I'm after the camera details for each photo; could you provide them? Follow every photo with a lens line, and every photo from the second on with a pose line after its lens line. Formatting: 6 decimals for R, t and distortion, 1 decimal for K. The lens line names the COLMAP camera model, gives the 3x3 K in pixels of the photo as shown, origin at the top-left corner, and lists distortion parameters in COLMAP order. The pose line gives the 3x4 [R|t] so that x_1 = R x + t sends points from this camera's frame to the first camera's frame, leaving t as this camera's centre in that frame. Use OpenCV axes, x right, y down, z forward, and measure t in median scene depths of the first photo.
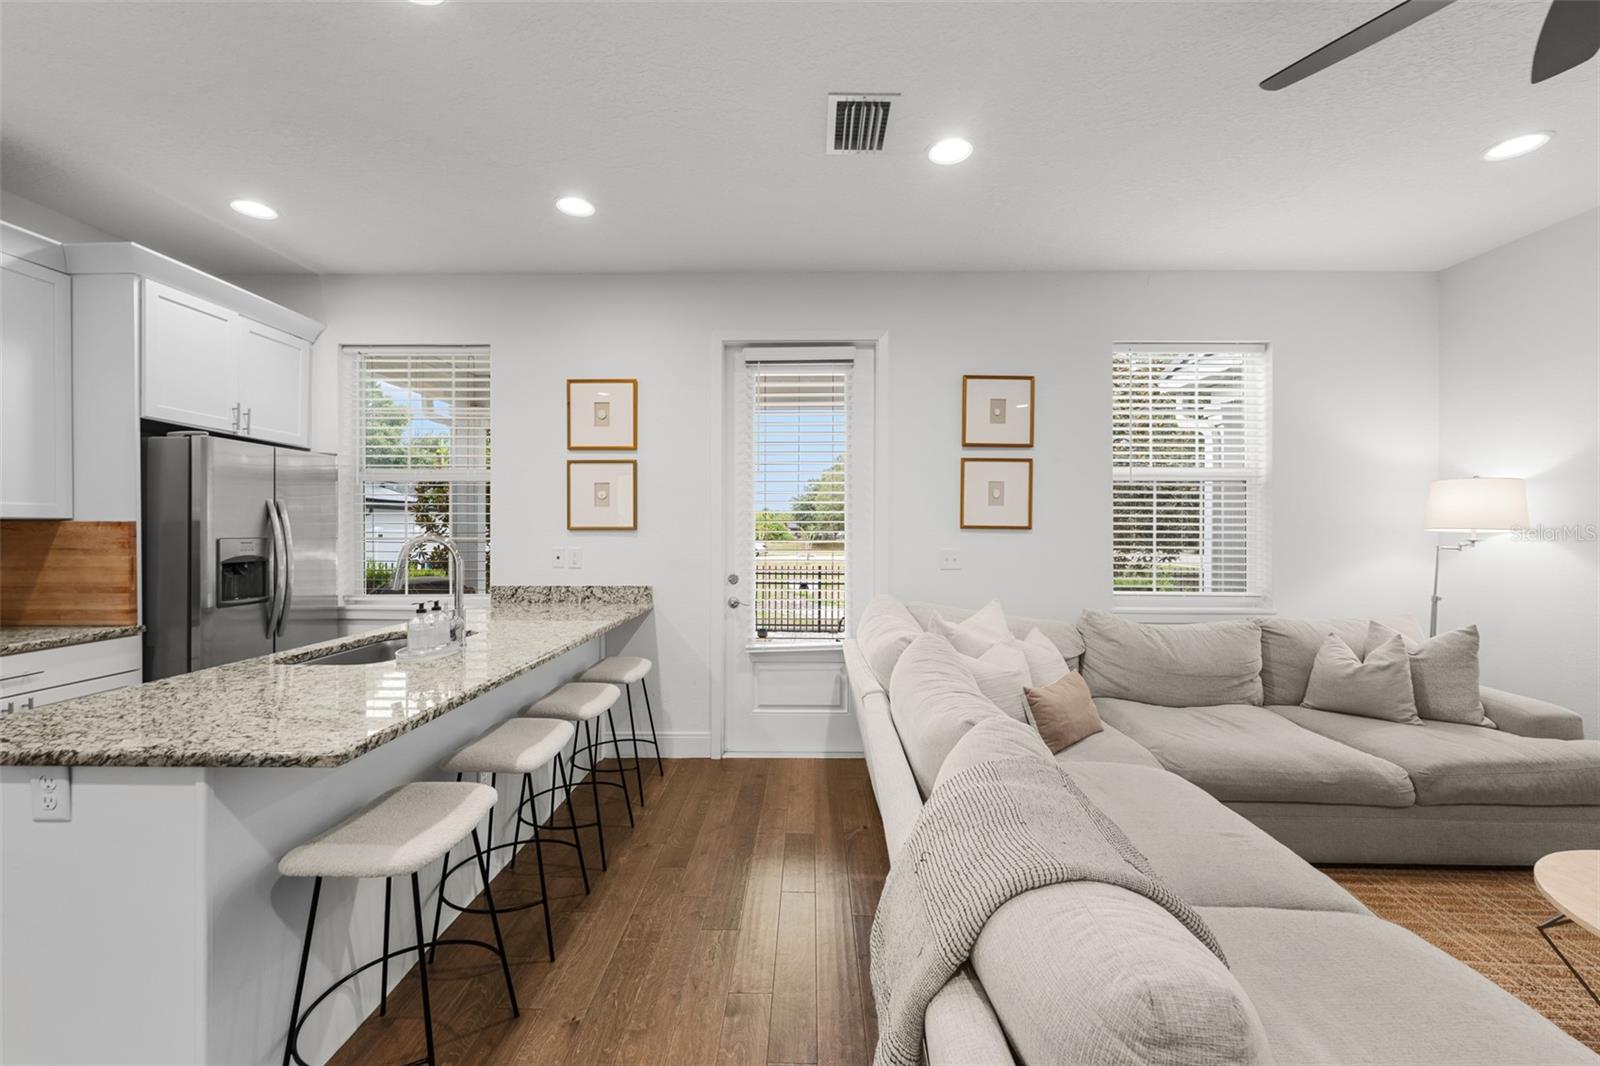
lens RADIAL K [[641.1, 0, 796.9], [0, 641.1, 530.9], [0, 0, 1]] dist [-0.001971, 0.000300]
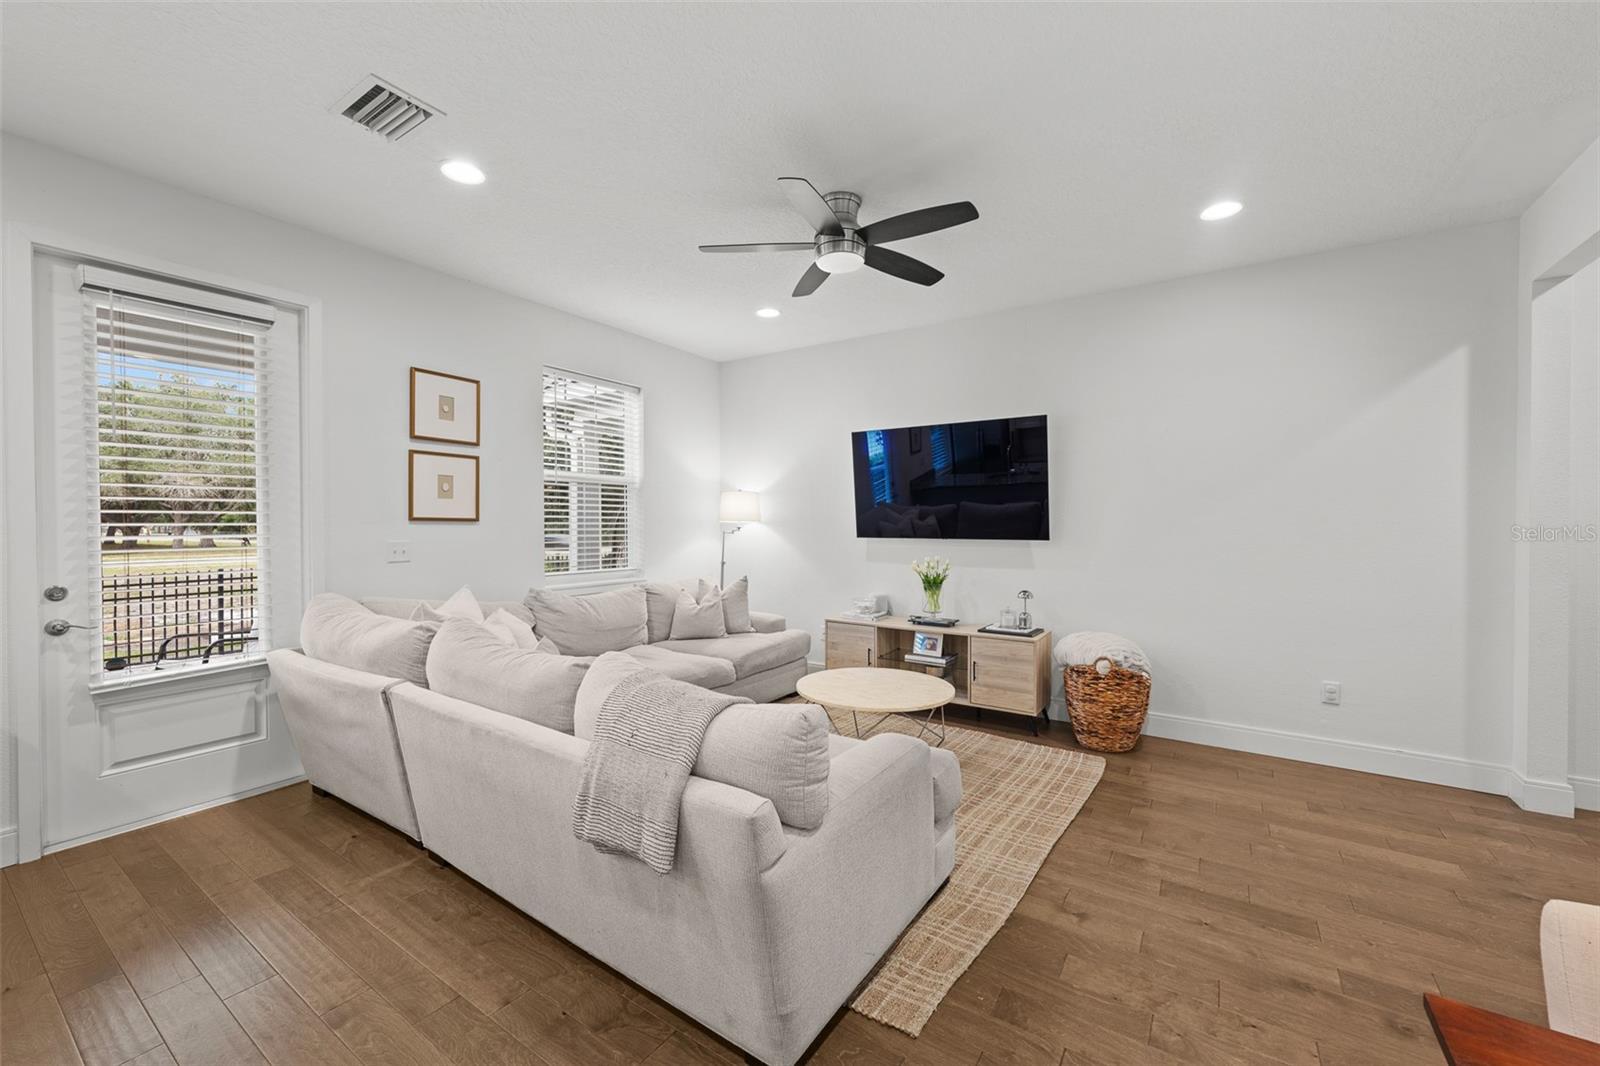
lens RADIAL K [[641.1, 0, 797.8], [0, 641.1, 527.7], [0, 0, 1]] dist [-0.001971, 0.000300]
pose [[0.539350, -0.008308, 0.842041, -0.290841], [0.006117, 0.999964, 0.005948, 0.006097], [-0.842060, 0.001943, 0.539381, -0.050985]]
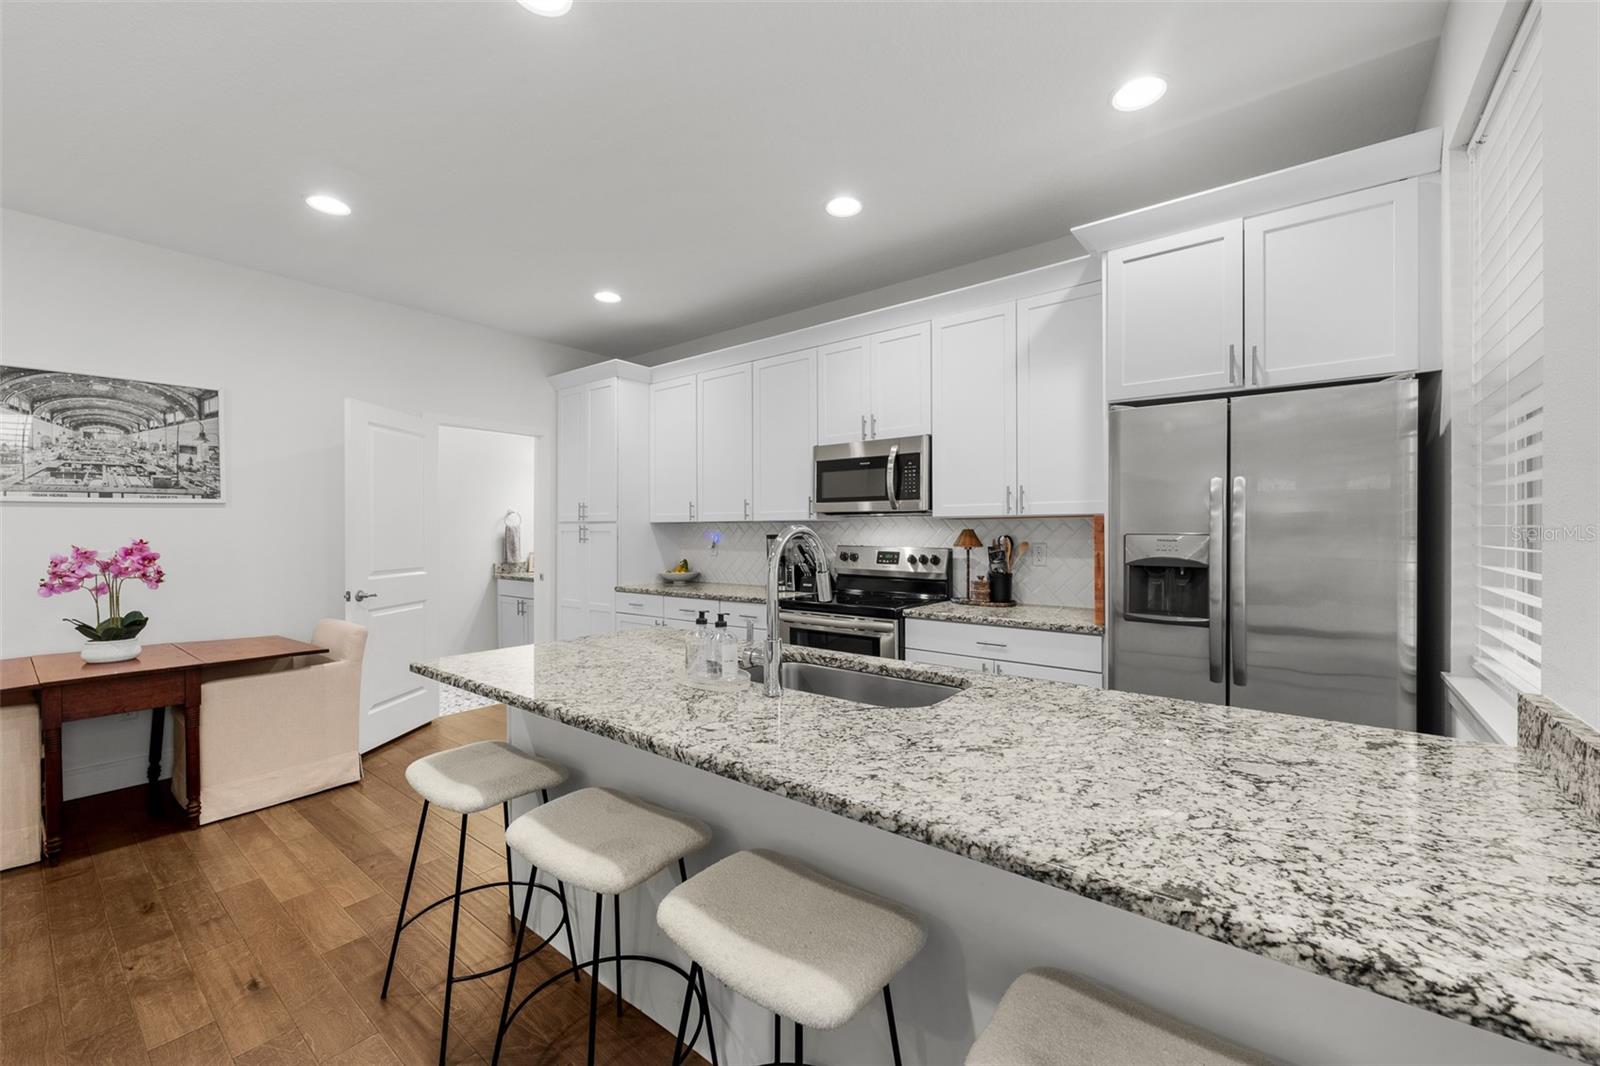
lens RADIAL K [[641.1, 0, 788.2], [0, 641.1, 535.0], [0, 0, 1]] dist [-0.001971, 0.000300]
pose [[-0.605963, 0.005824, -0.795471, 0.004874], [-0.000880, 0.999968, 0.007991, 0.004708], [0.795492, 0.005543, -0.605939, 1.021310]]
